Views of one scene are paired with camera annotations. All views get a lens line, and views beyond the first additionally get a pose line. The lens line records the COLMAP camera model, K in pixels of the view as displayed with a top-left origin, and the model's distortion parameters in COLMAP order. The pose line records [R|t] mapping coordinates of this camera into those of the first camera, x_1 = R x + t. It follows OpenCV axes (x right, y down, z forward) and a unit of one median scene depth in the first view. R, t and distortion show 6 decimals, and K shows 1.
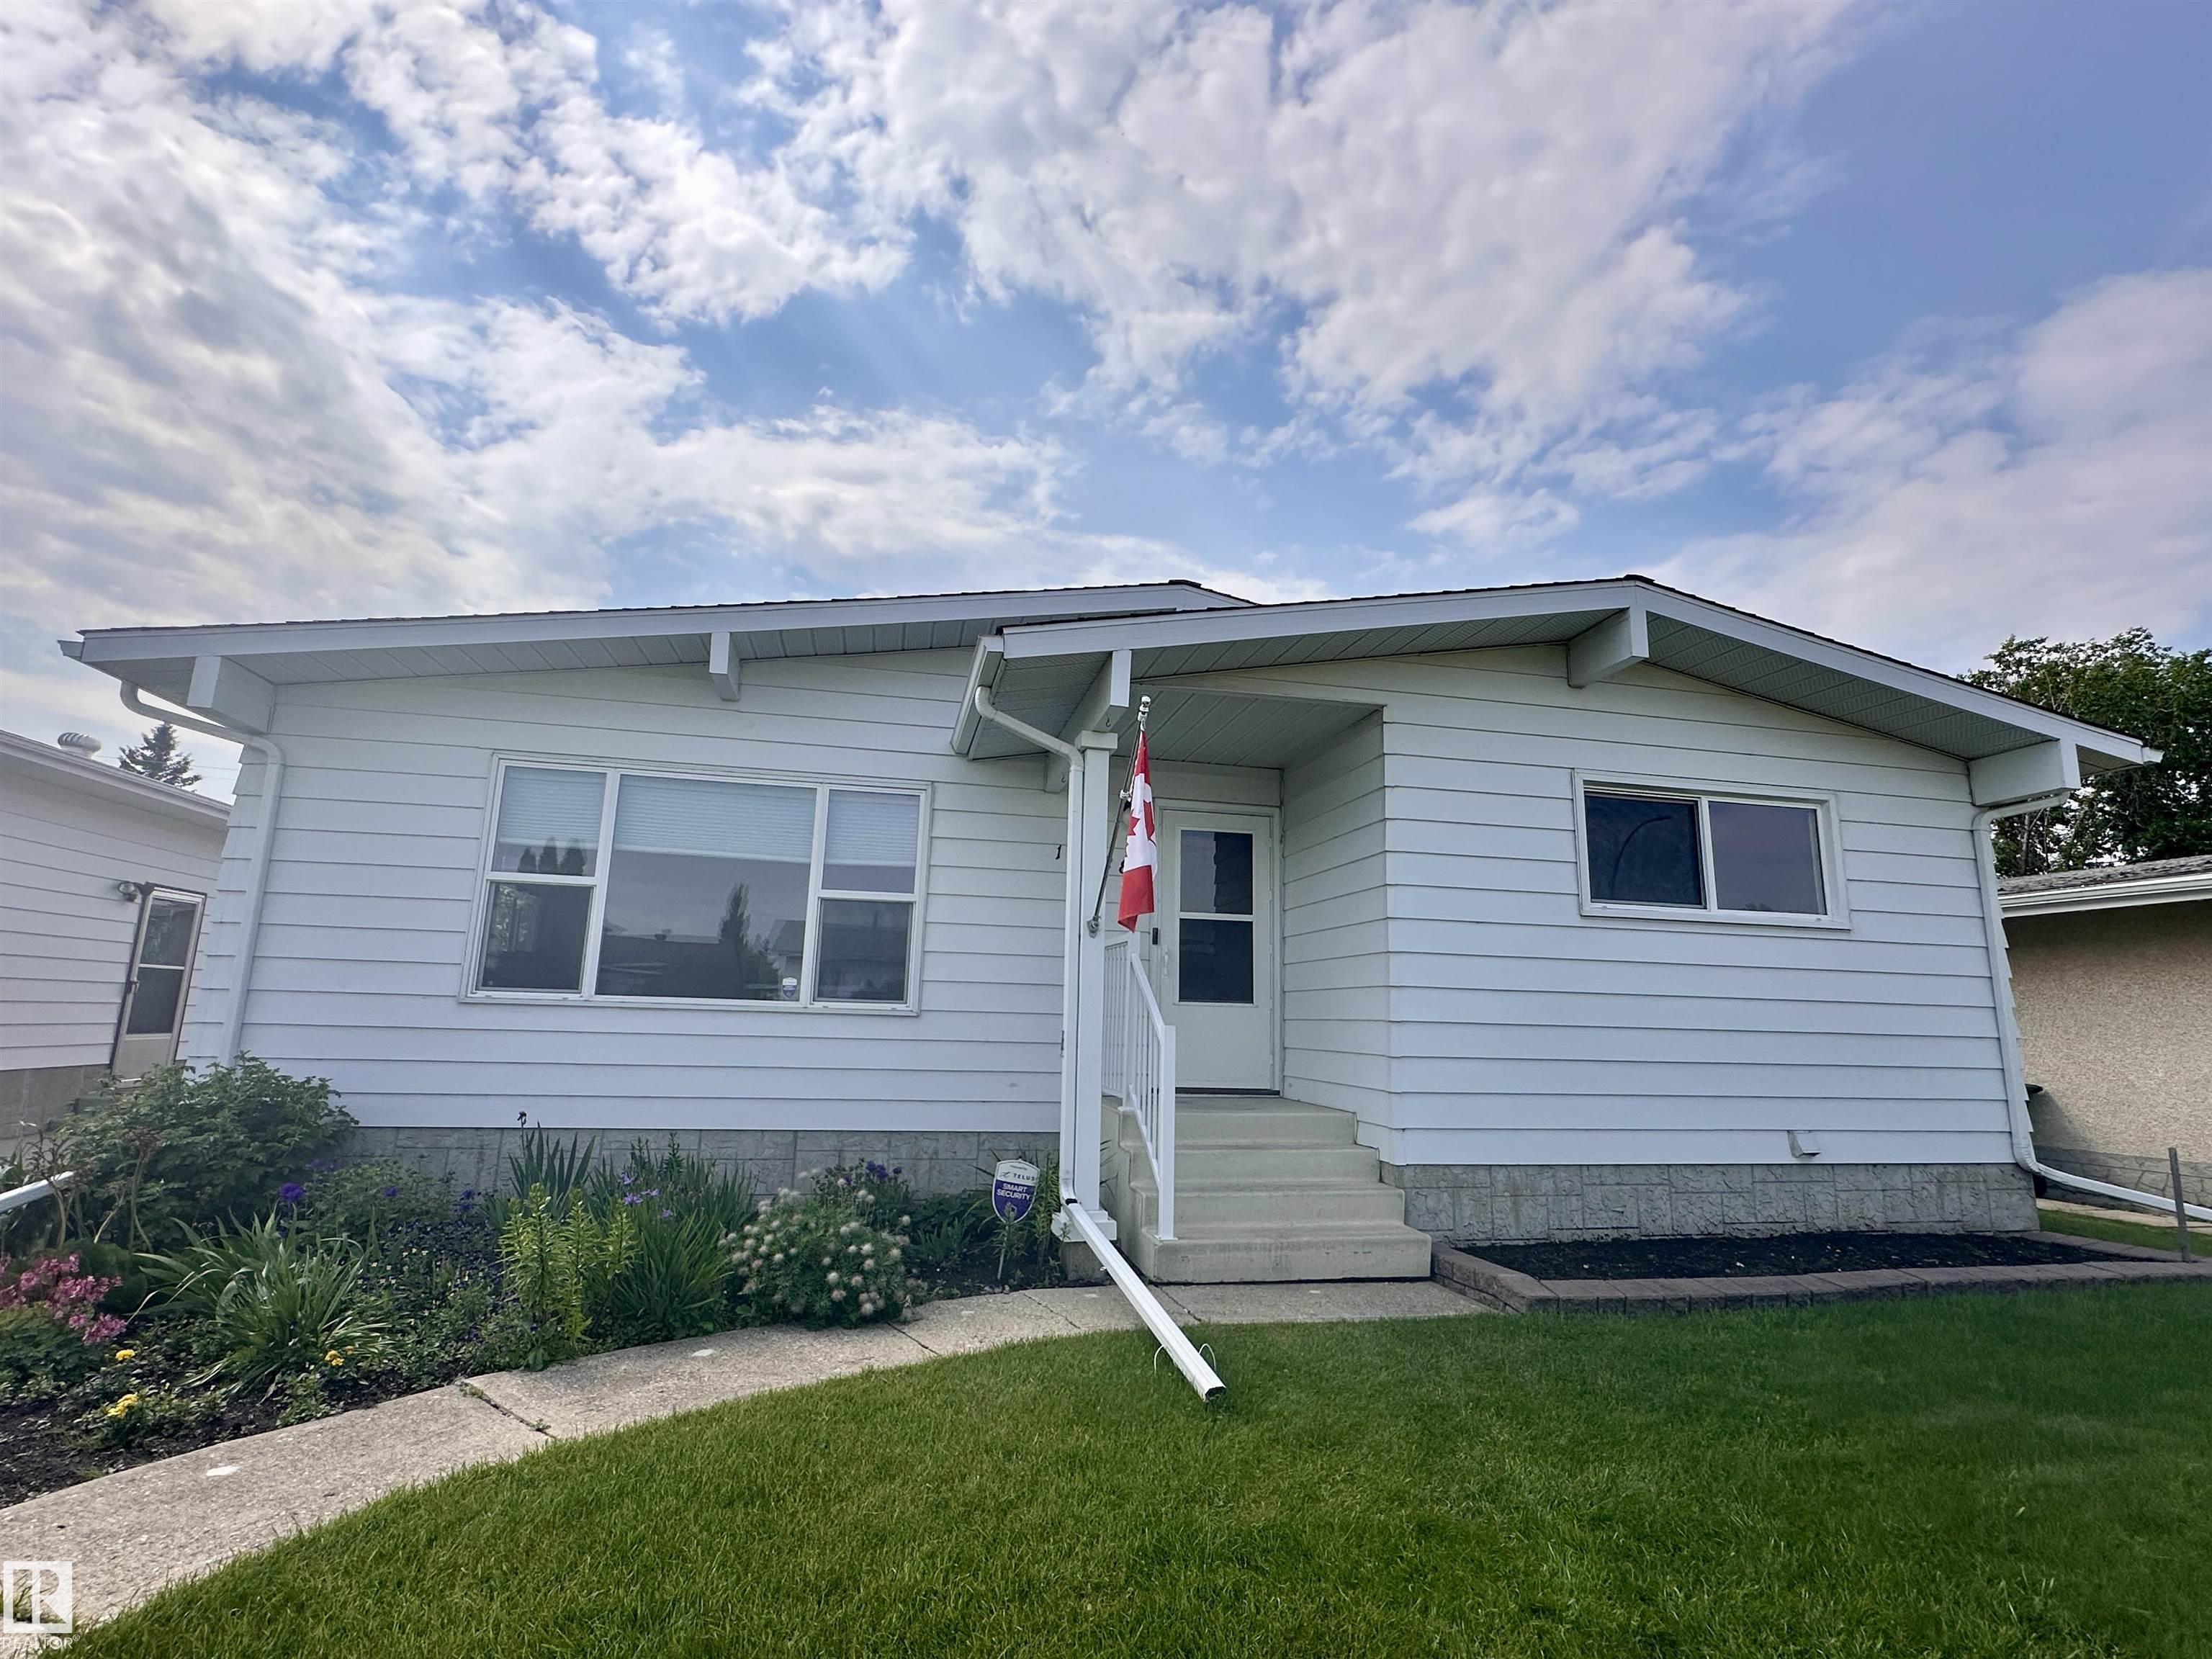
lens RADIAL K [[1032.6, 0, 1102.1], [0, 1032.6, 824.8], [0, 0, 1]] dist [-0.001285, 0.000166]
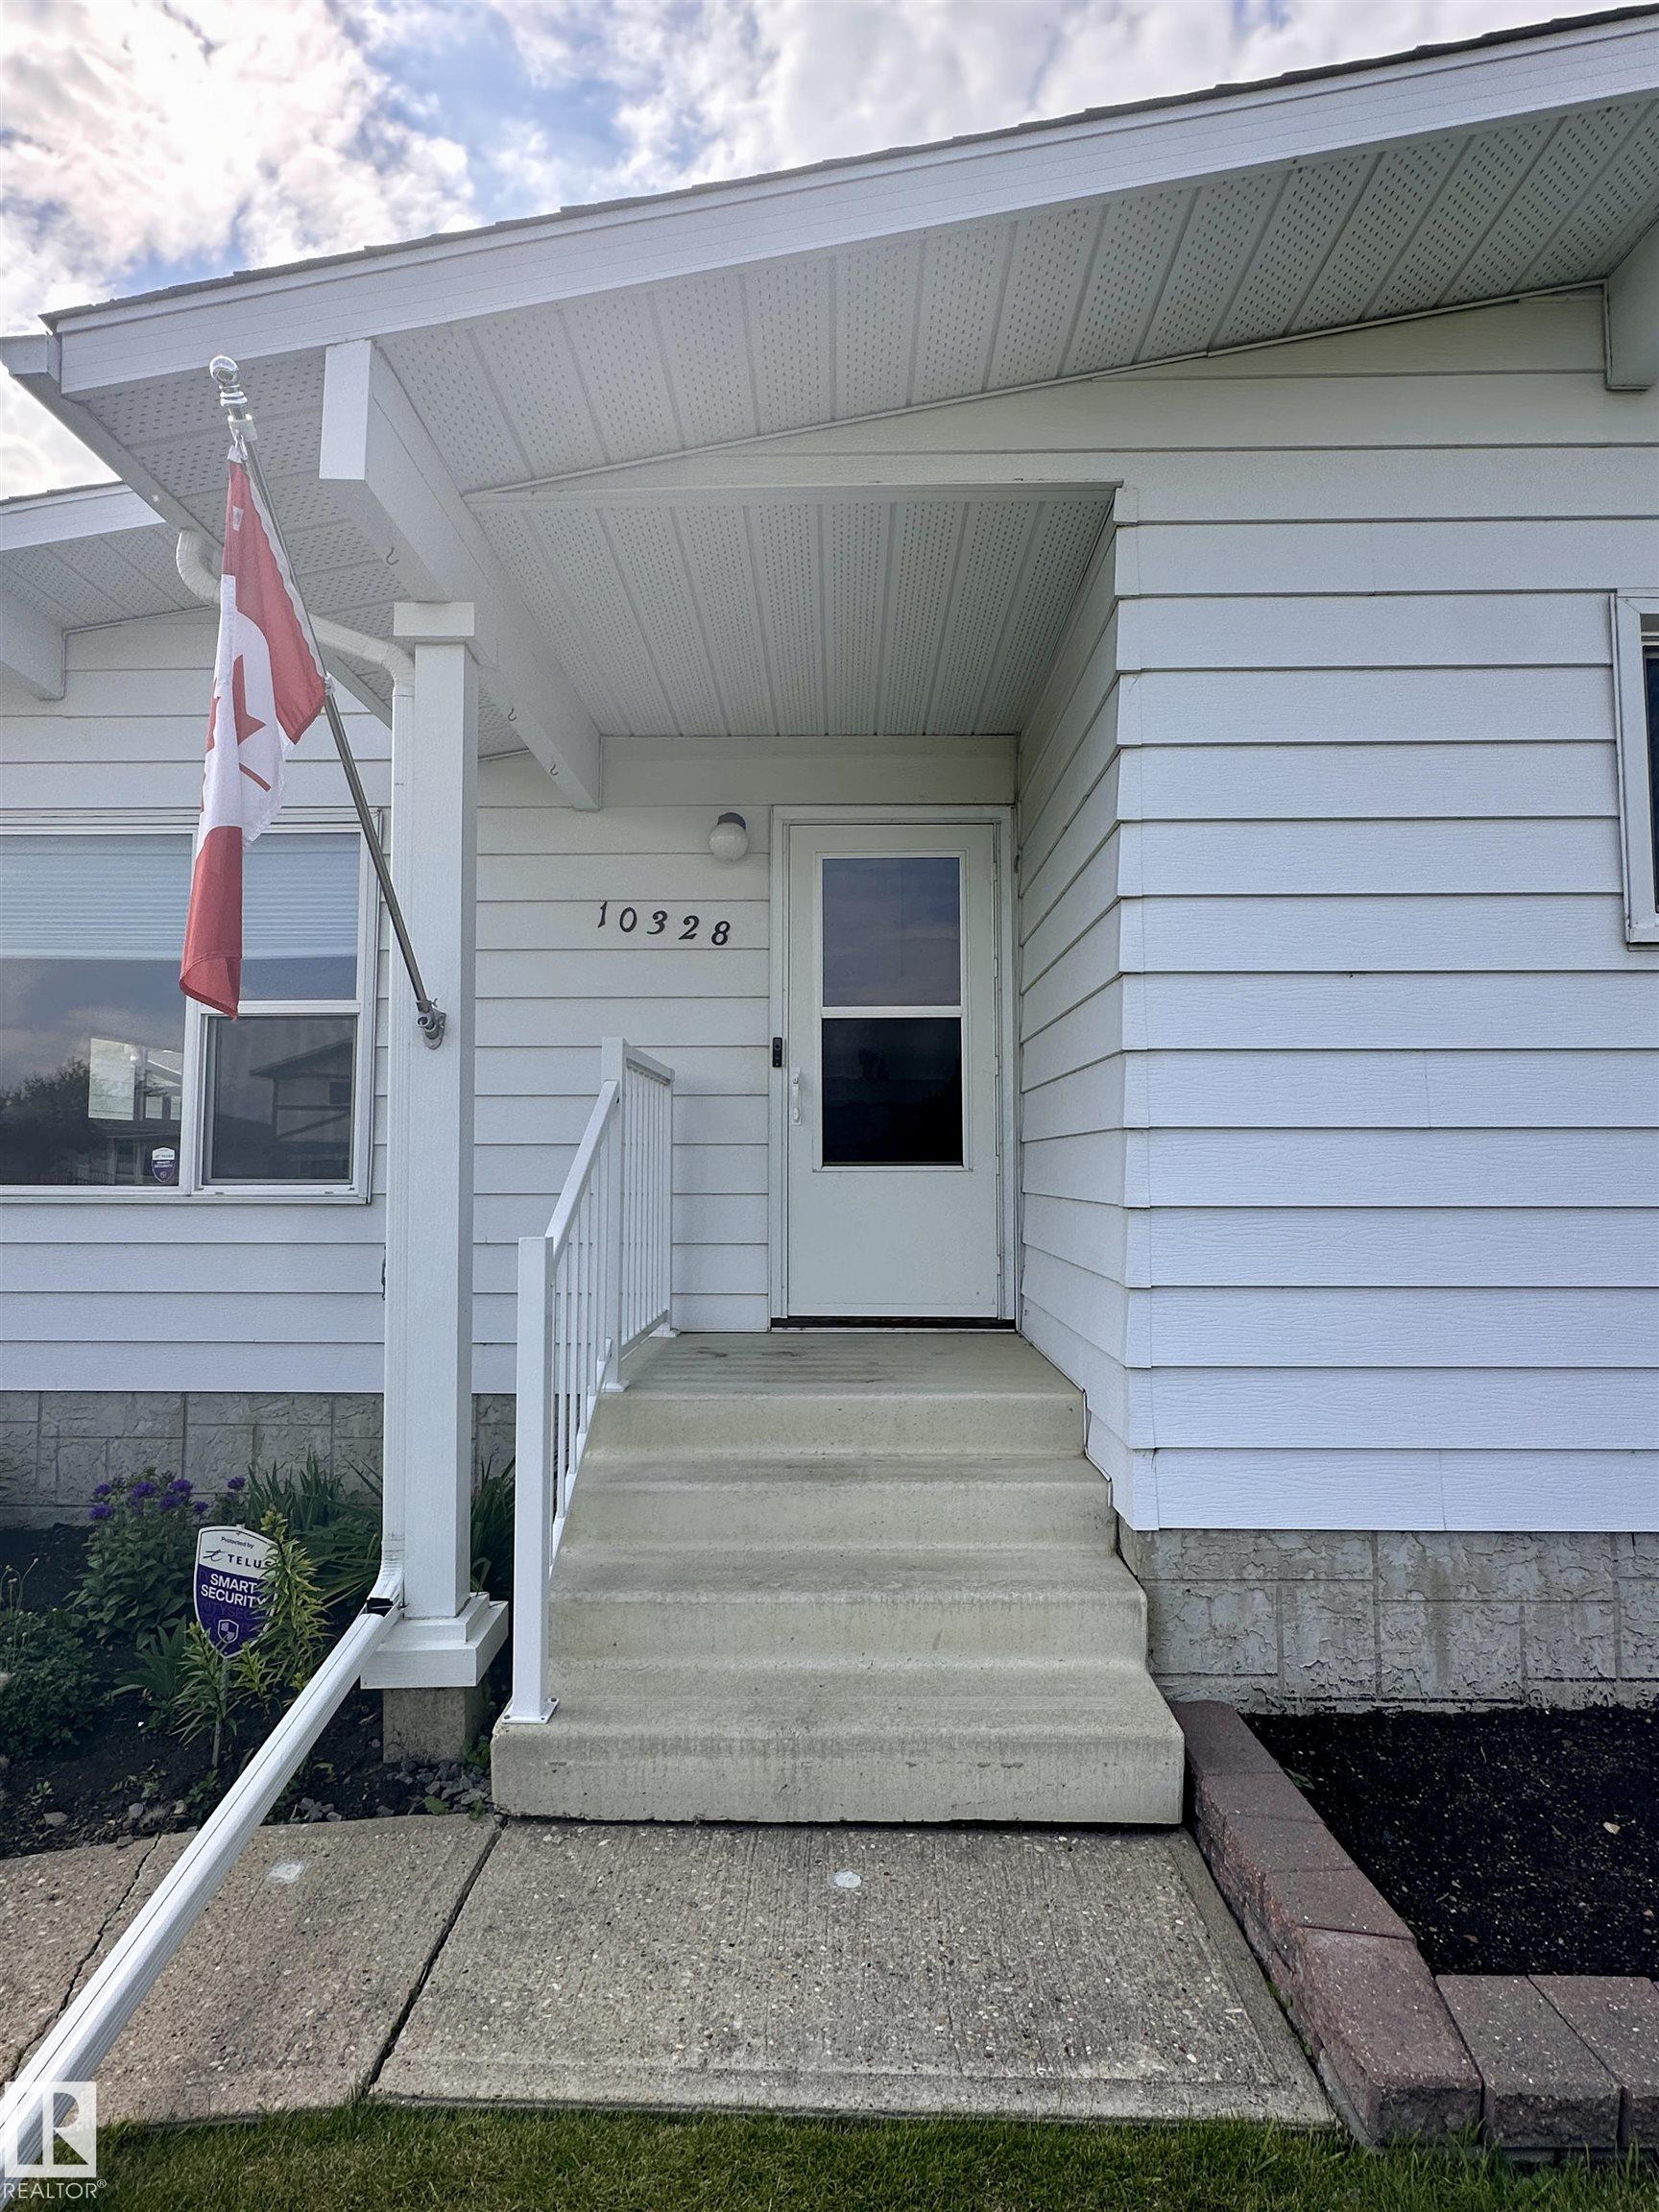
lens RADIAL K [[1102.8, 0, 812.9], [0, 1102.8, 1102.9], [0, 0, 1]] dist [-0.005558, -0.000978]
pose [[0.973487, -0.039442, -0.225317, 0.225115], [0.066542, 0.991252, 0.113978, 0.073384], [0.218850, -0.125950, 0.967596, 0.458922]]
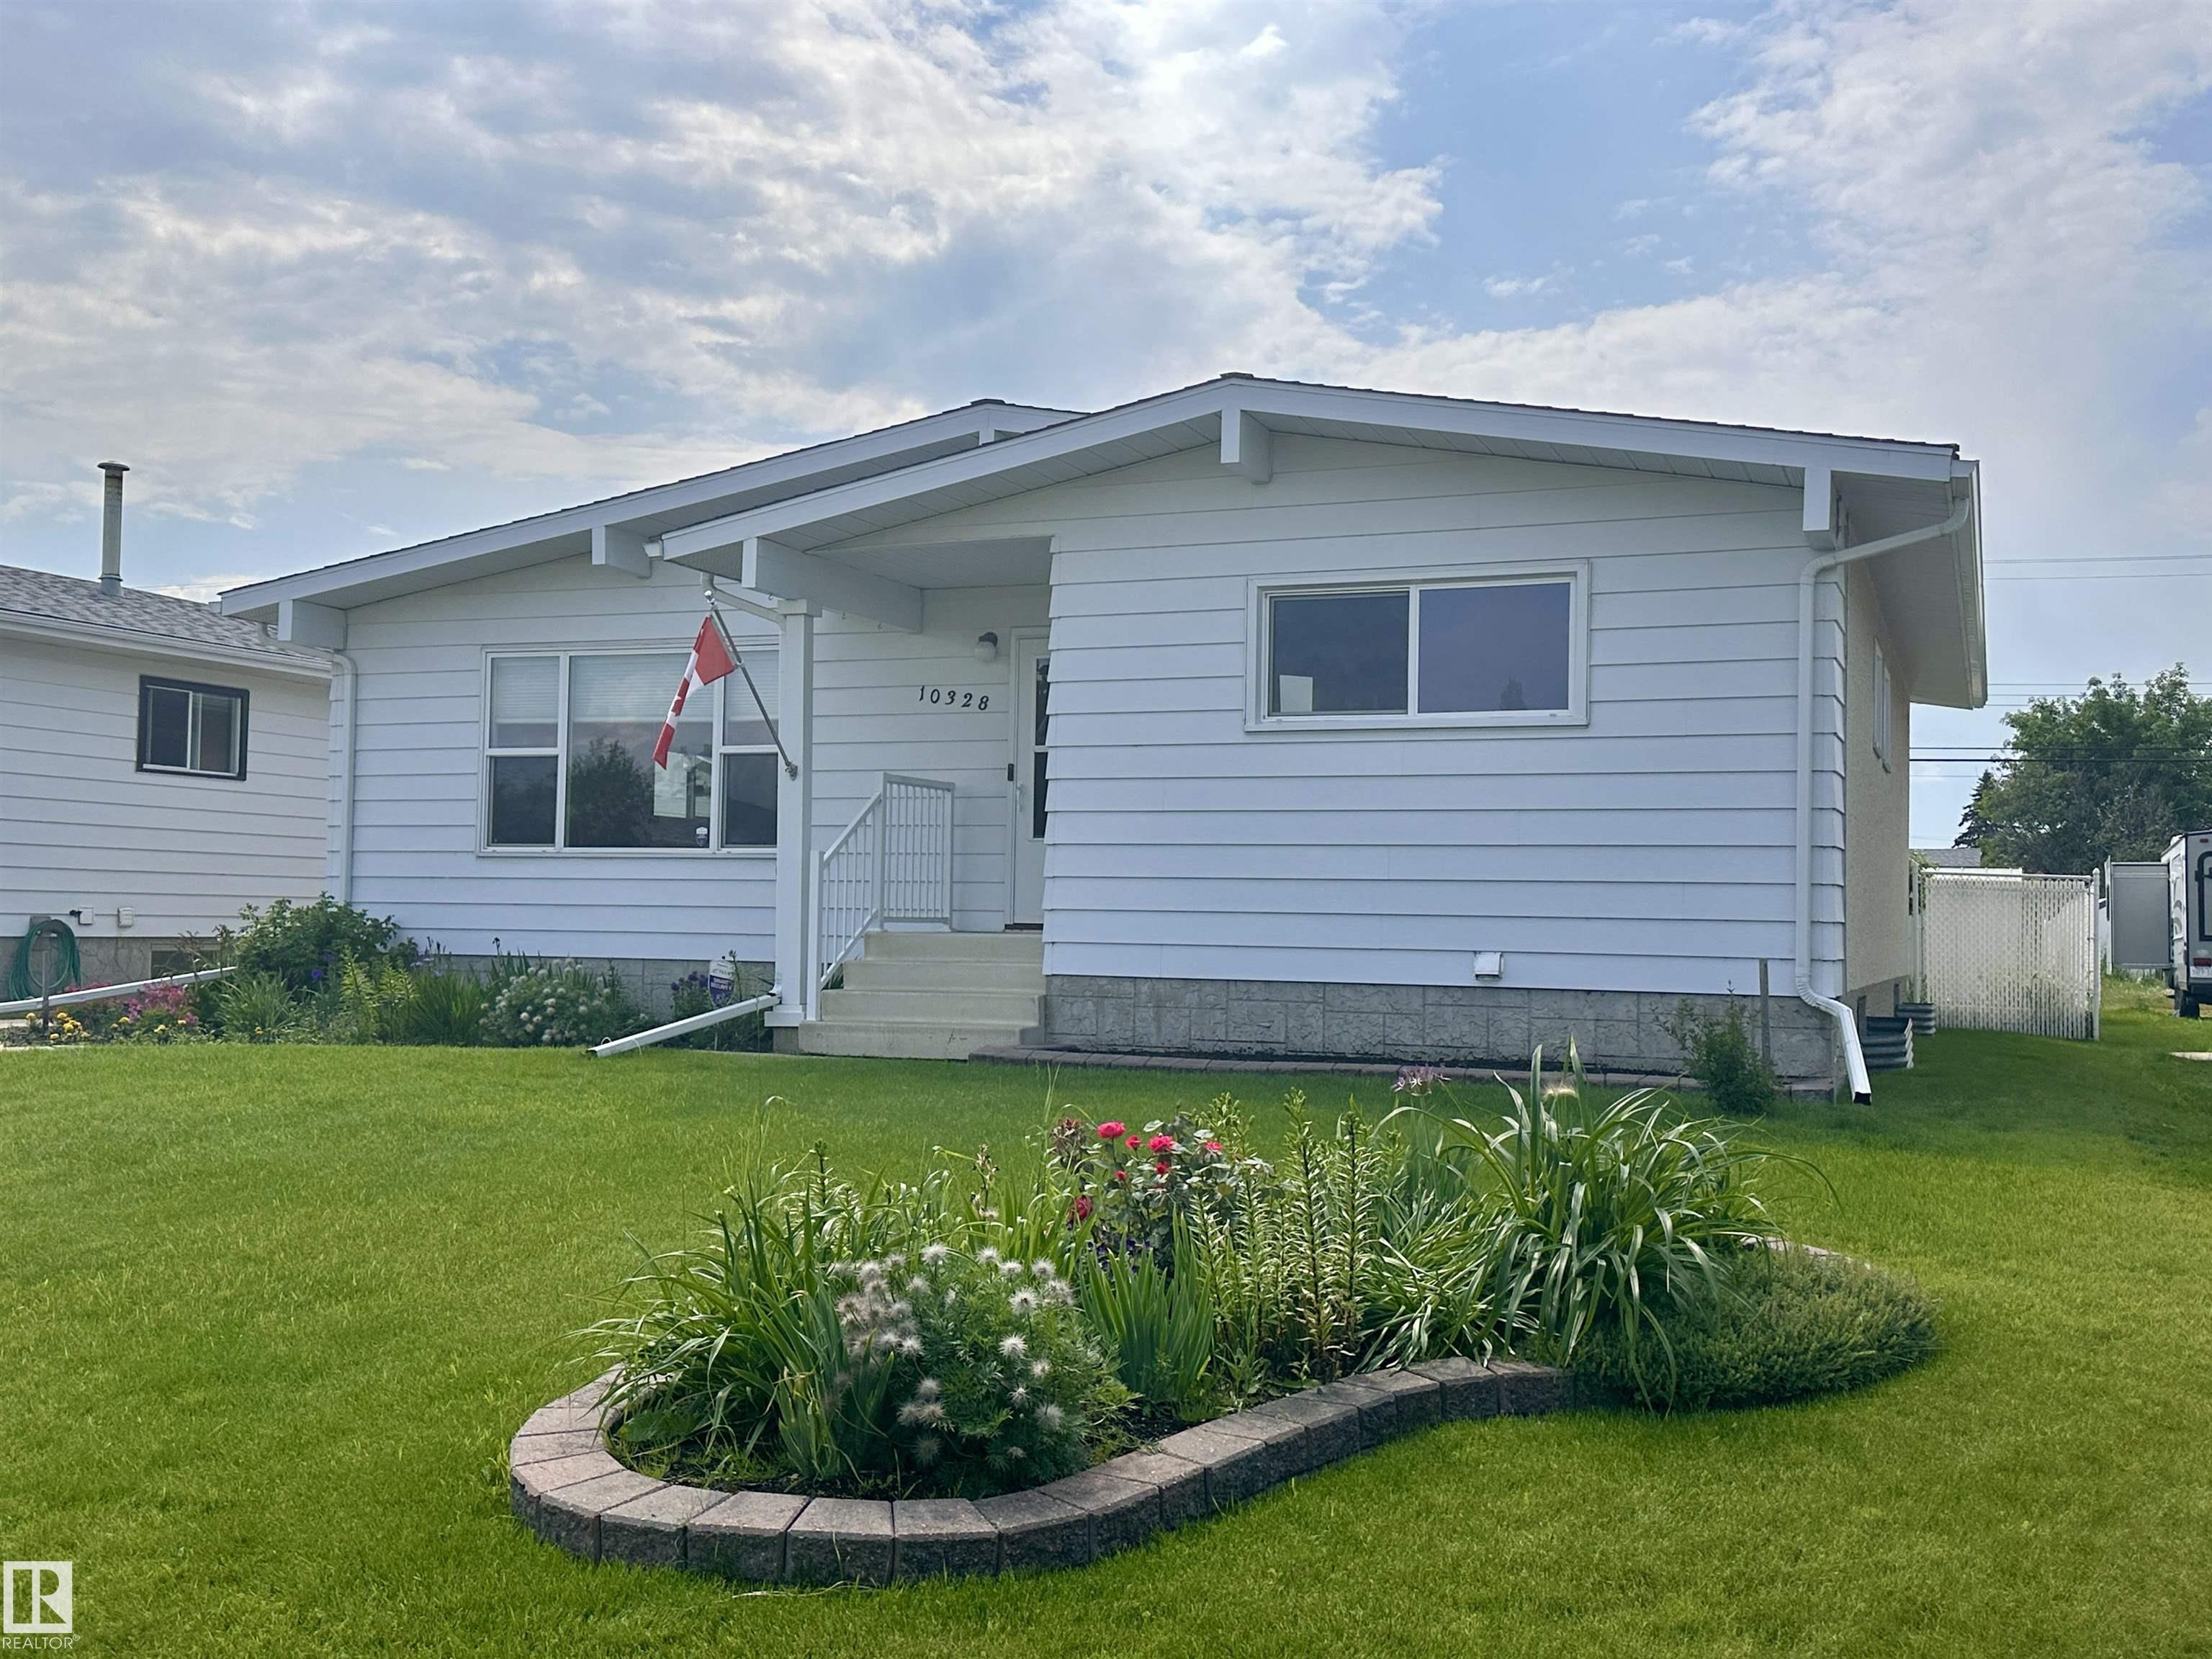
lens RADIAL K [[2162.3, 0, 1106.0], [0, 2162.3, 829.5], [0, 0, 1]] dist [0.203154, -0.394888]
pose [[0.829800, -0.036250, -0.556882, 1.375109], [0.108842, 0.989237, 0.097790, -0.031625], [0.547344, -0.141758, 0.824815, -0.699142]]
